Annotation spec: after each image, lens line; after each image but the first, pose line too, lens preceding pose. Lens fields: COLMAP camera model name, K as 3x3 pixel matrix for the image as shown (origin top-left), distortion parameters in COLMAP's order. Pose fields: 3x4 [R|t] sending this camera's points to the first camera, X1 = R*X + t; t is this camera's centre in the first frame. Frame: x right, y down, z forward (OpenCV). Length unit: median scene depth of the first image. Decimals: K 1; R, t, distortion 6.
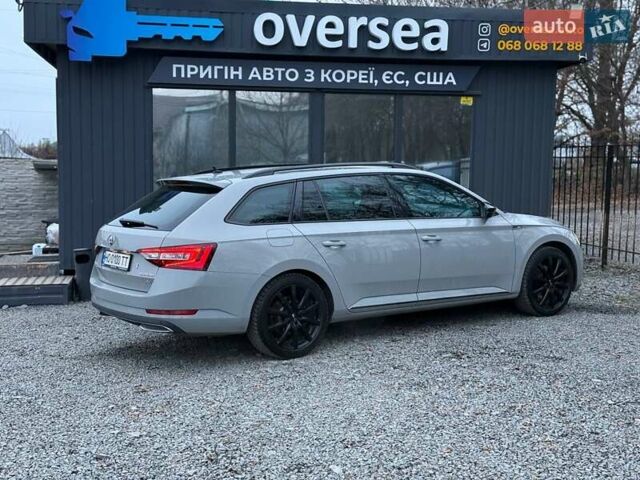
lens RADIAL K [[896.8, 0, 316.3], [0, 896.8, 239.9], [0, 0, 1]] dist [0.144613, -0.023993]
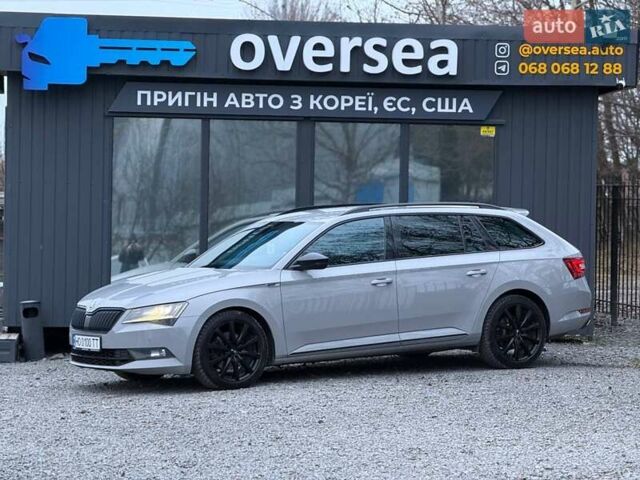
lens RADIAL K [[2263.8, 0, 320.0], [0, 2263.8, 240.0], [0, 0, 1]] dist [0.284946, 2.271937]
pose [[0.997400, 0.008134, -0.071604, 0.171170], [-0.012831, 0.997777, -0.065395, 0.088271], [0.070913, 0.066144, 0.995287, -1.133422]]
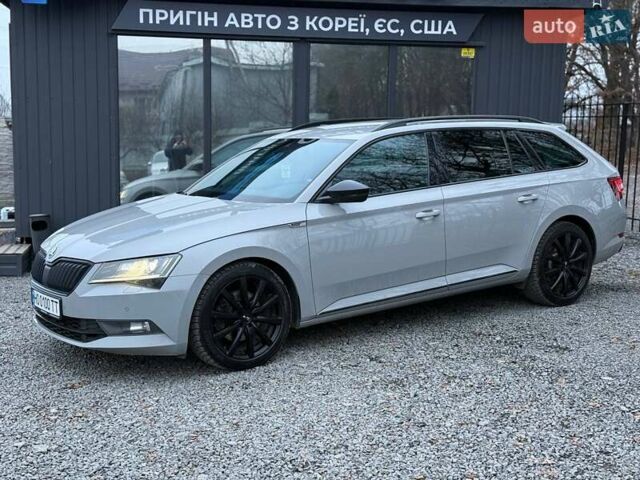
lens RADIAL K [[898.7, 0, 320.0], [0, 898.7, 240.0], [0, 0, 1]] dist [0.134211, -0.056151]
pose [[0.999966, 0.006529, -0.005021, 0.025538], [-0.006313, 0.999104, 0.041838, -0.004168], [0.005290, -0.041805, 0.999112, 0.090588]]
